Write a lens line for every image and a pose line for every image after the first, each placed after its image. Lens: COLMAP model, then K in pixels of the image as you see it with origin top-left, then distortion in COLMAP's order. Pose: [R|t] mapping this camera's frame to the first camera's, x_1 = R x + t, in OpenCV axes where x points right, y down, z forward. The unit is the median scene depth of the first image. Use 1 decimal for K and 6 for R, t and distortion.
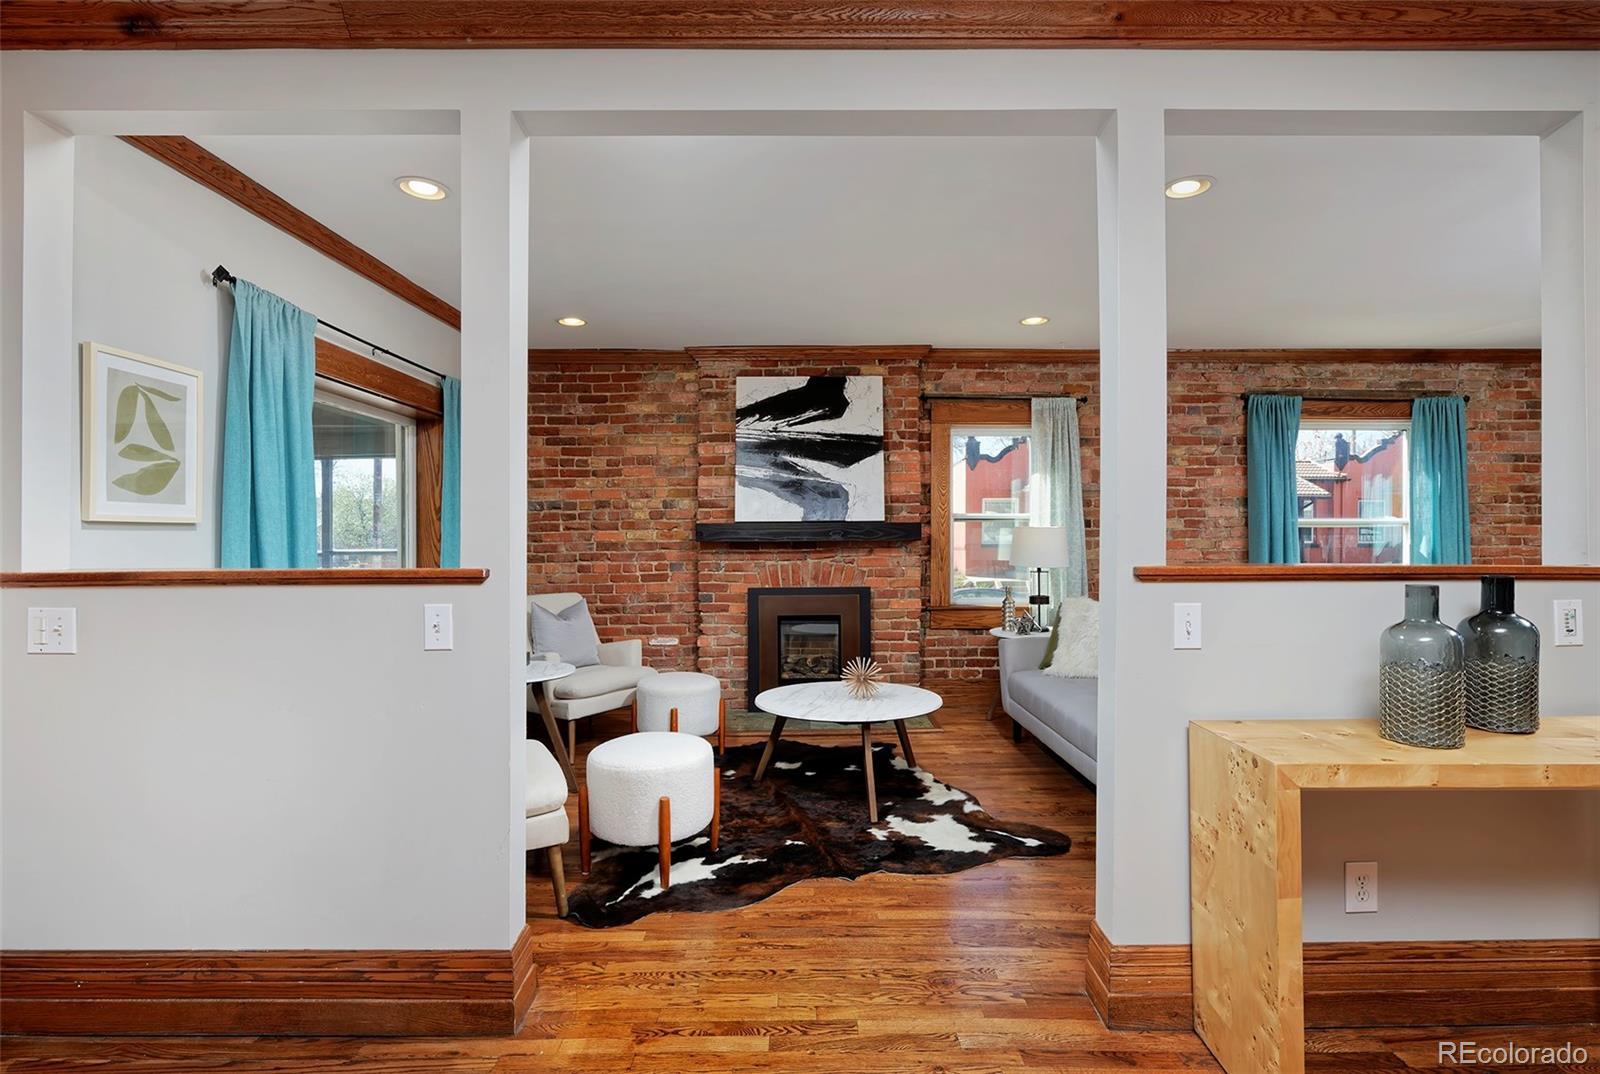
lens RADIAL K [[744.9, 0, 806.4], [0, 744.9, 539.1], [0, 0, 1]] dist [-0.002598, -0.000422]
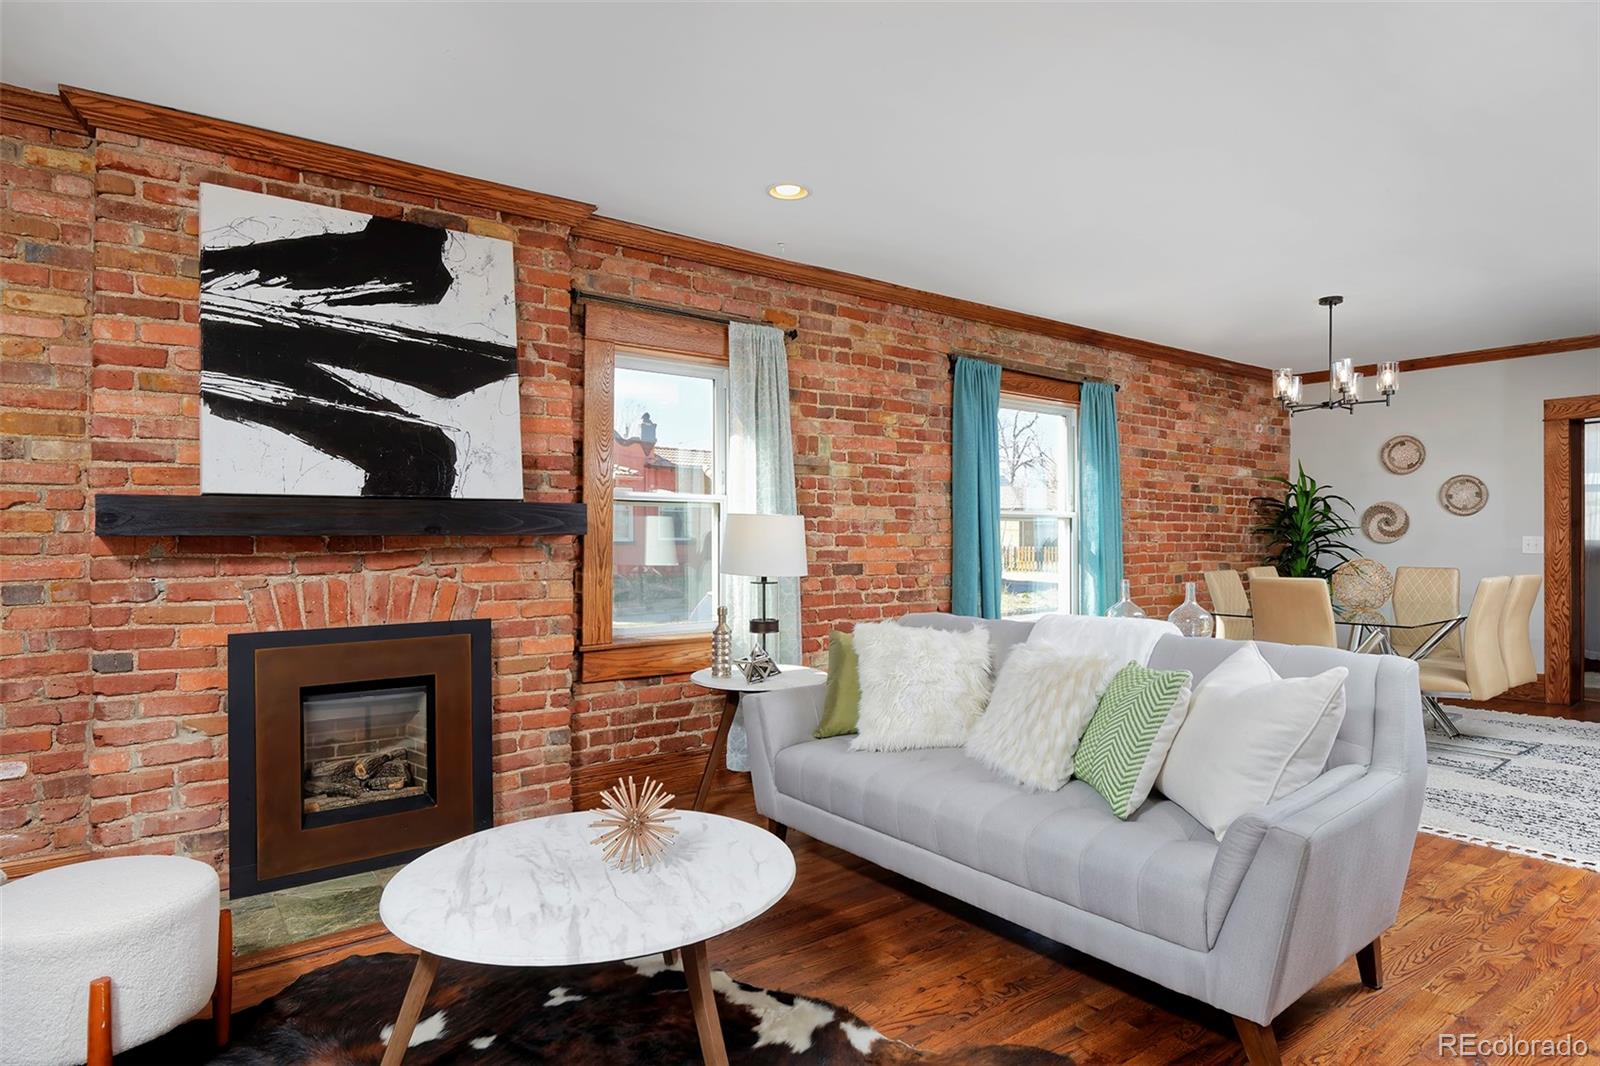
lens RADIAL K [[889.3, 0, 797.7], [0, 889.3, 533.1], [0, 0, 1]] dist [-0.005858, 0.001800]
pose [[0.804980, 0.002980, 0.593295, -0.120759], [0.000634, 0.999982, -0.005883, 0.004707], [-0.593302, 0.005112, 0.804964, 0.330739]]
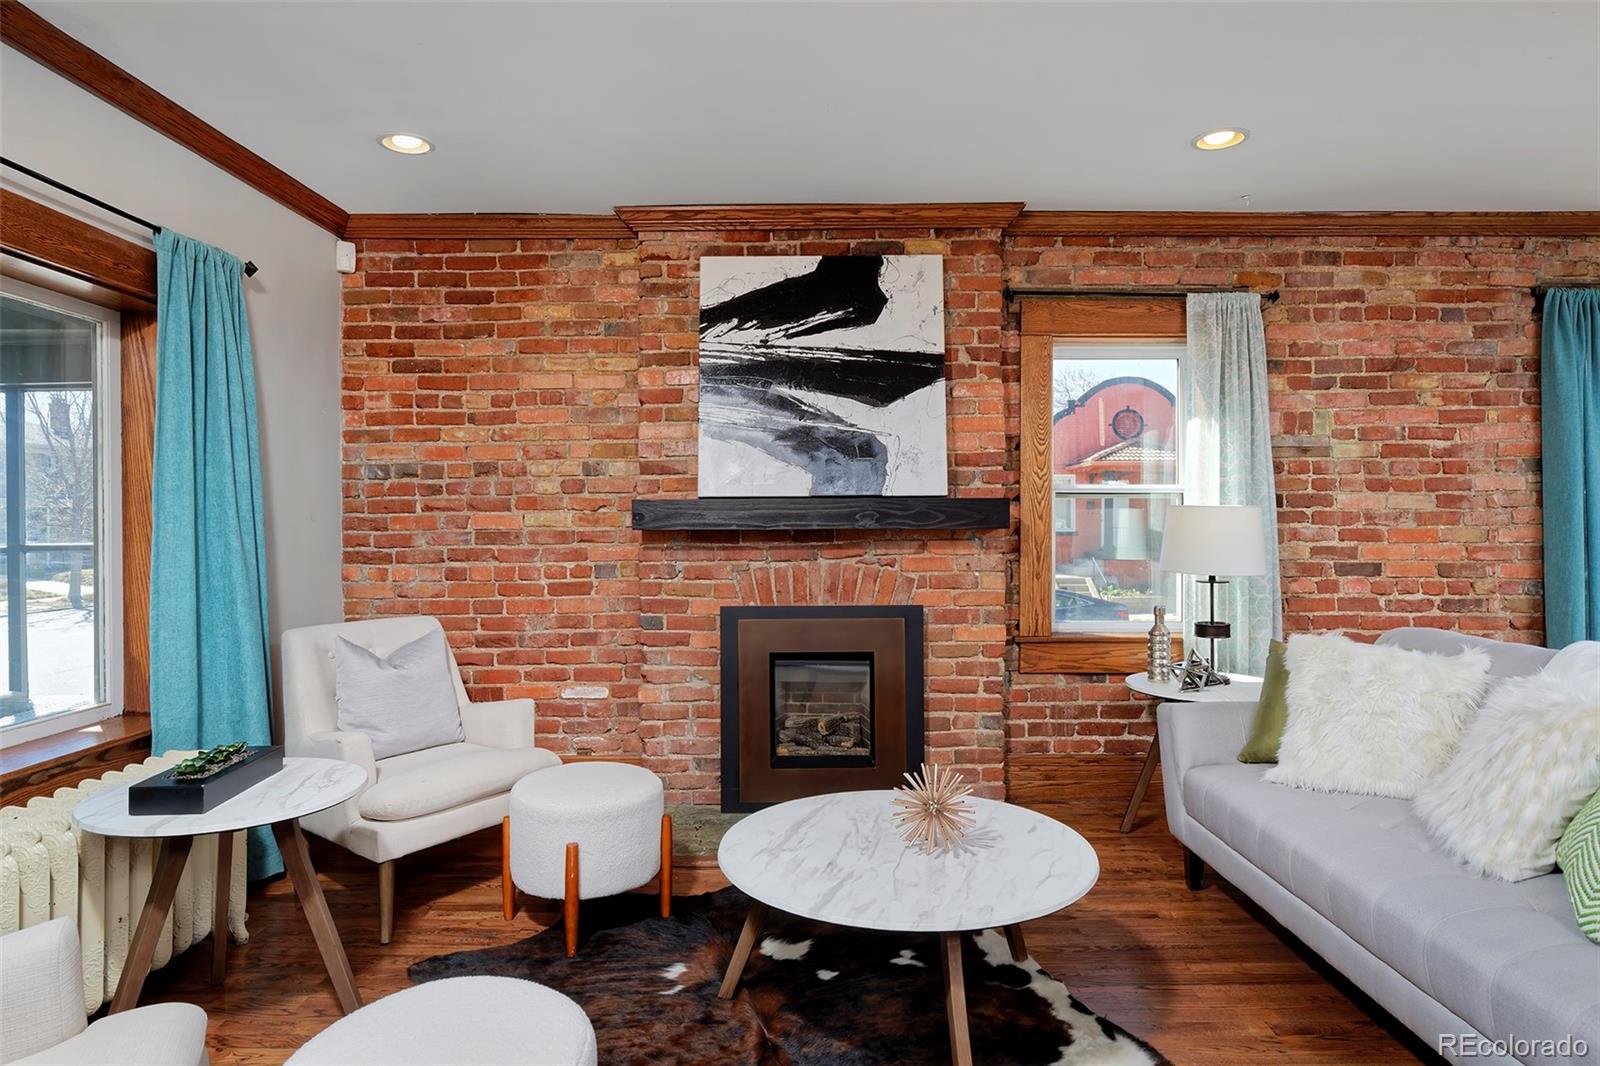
lens RADIAL K [[889.3, 0, 802.7], [0, 889.3, 521.9], [0, 0, 1]] dist [-0.005858, 0.001800]
pose [[0.999968, 0.000379, -0.008018, -0.005431], [-0.000388, 0.999999, -0.001064, -0.002355], [0.008018, 0.001067, 0.999967, 0.277411]]
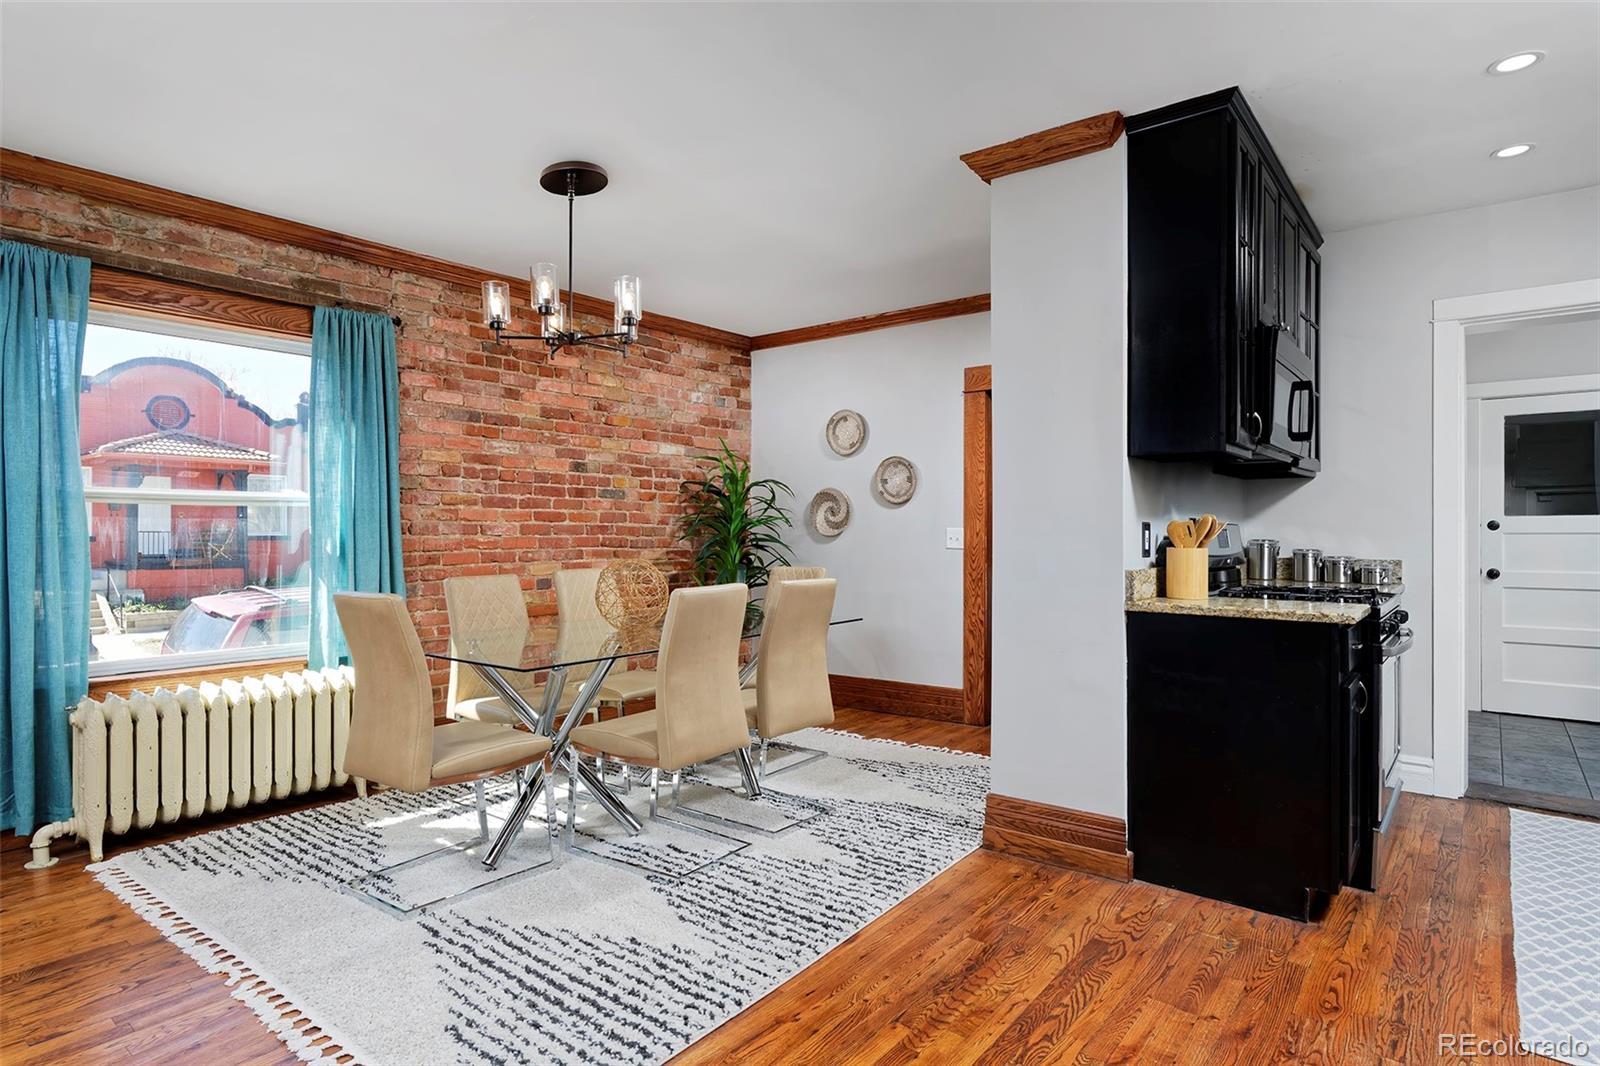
lens RADIAL K [[855.4, 0, 804.6], [0, 855.4, 526.7], [0, 0, 1]] dist [-0.002592, 0.000190]
pose [[0.630912, 0.002794, 0.775849, 0.523033], [0.002015, 0.999984, -0.005240, 0.005611], [-0.775851, 0.004870, 0.630897, 0.215877]]
